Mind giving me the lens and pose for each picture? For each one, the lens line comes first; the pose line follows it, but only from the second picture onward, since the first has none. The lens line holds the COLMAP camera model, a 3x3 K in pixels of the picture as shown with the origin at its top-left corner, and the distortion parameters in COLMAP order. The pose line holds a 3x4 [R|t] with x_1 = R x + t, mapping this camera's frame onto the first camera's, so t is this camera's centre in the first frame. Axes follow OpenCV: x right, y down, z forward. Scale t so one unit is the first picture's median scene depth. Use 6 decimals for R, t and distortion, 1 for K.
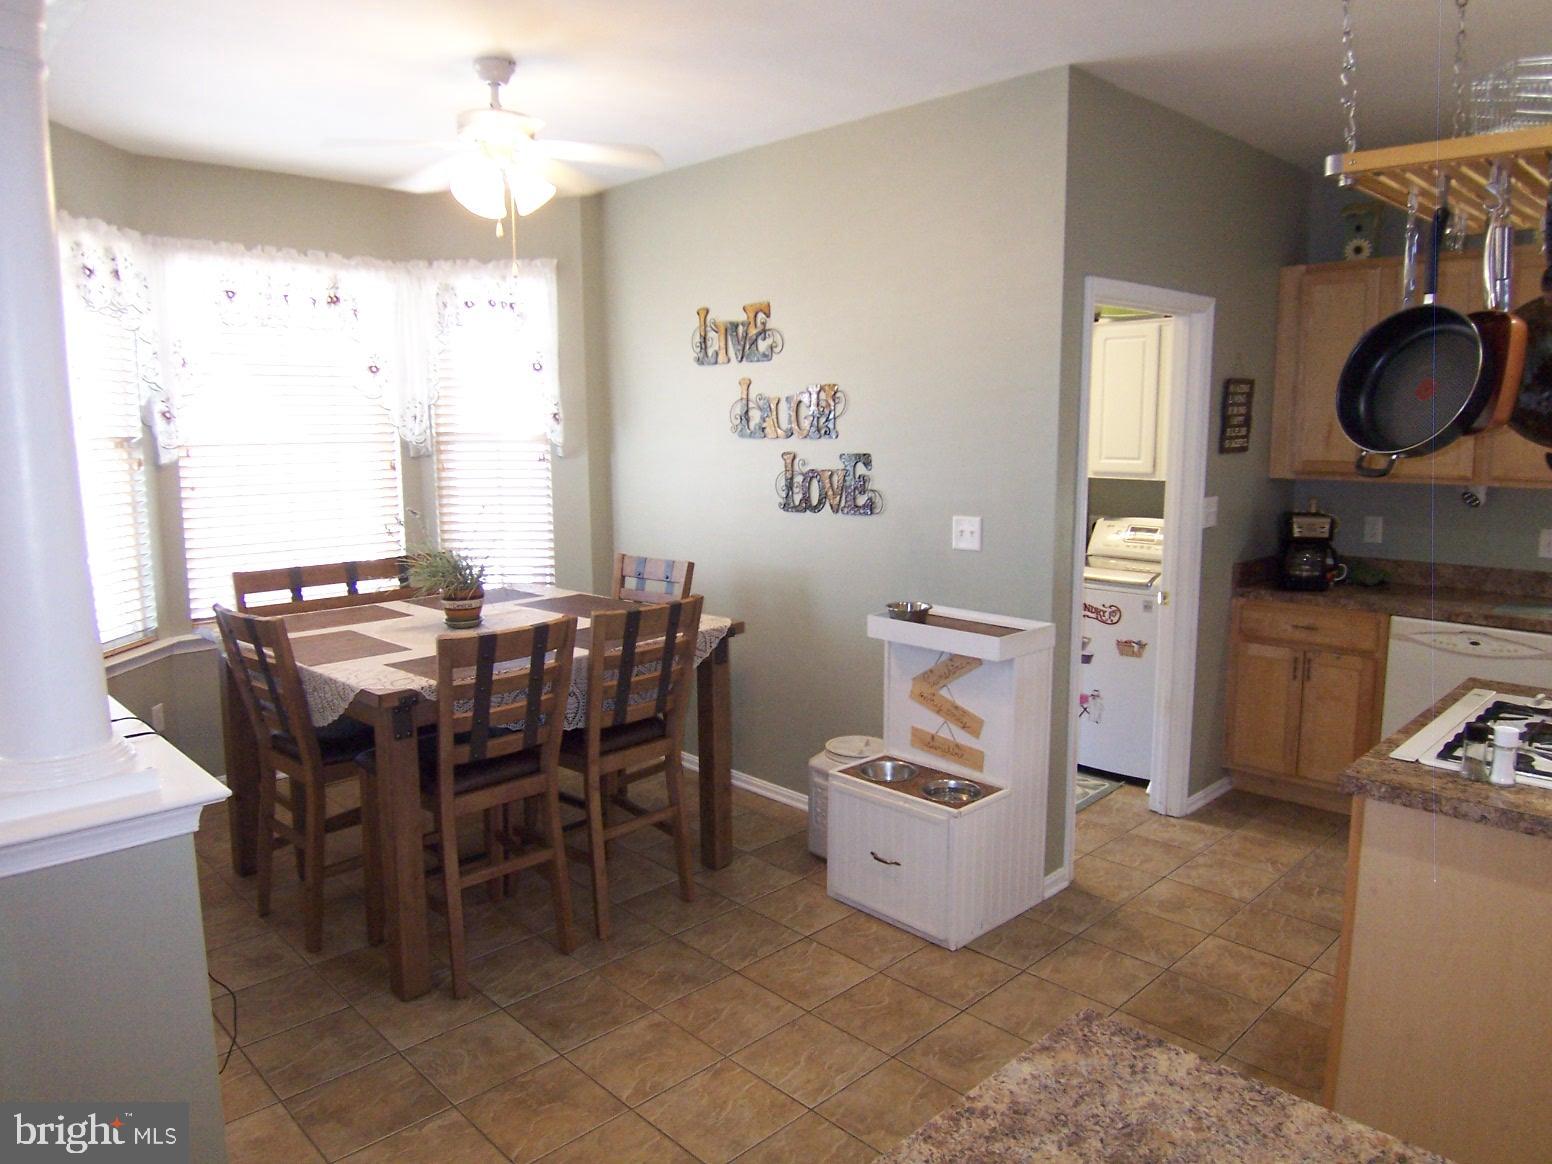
lens RADIAL K [[1051.2, 0, 780.9], [0, 1051.2, 570.8], [0, 0, 1]] dist [-0.013168, -0.044101]
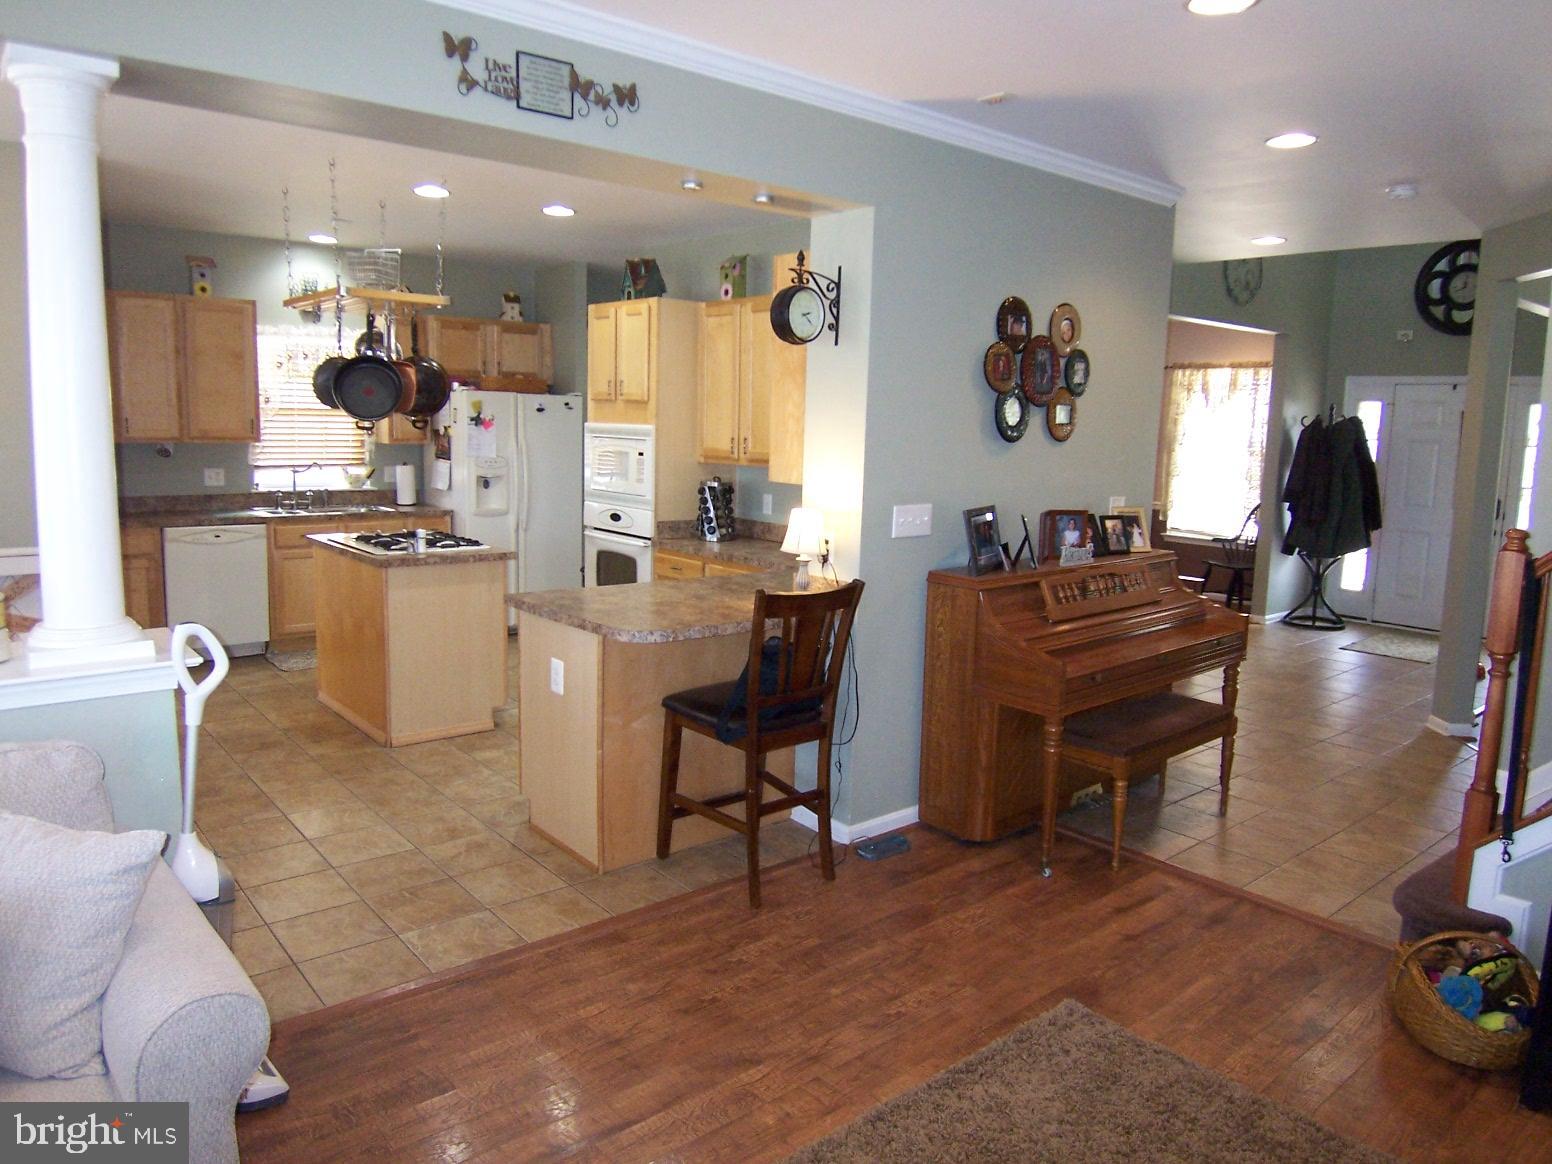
lens RADIAL K [[1051.2, 0, 776.2], [0, 1051.2, 571.0], [0, 0, 1]] dist [-0.013168, -0.044101]
pose [[0.074748, -0.136087, 0.987873, -0.953696], [0.113062, 0.985413, 0.127193, 0.014007], [-0.990772, 0.102183, 0.089043, -0.034257]]
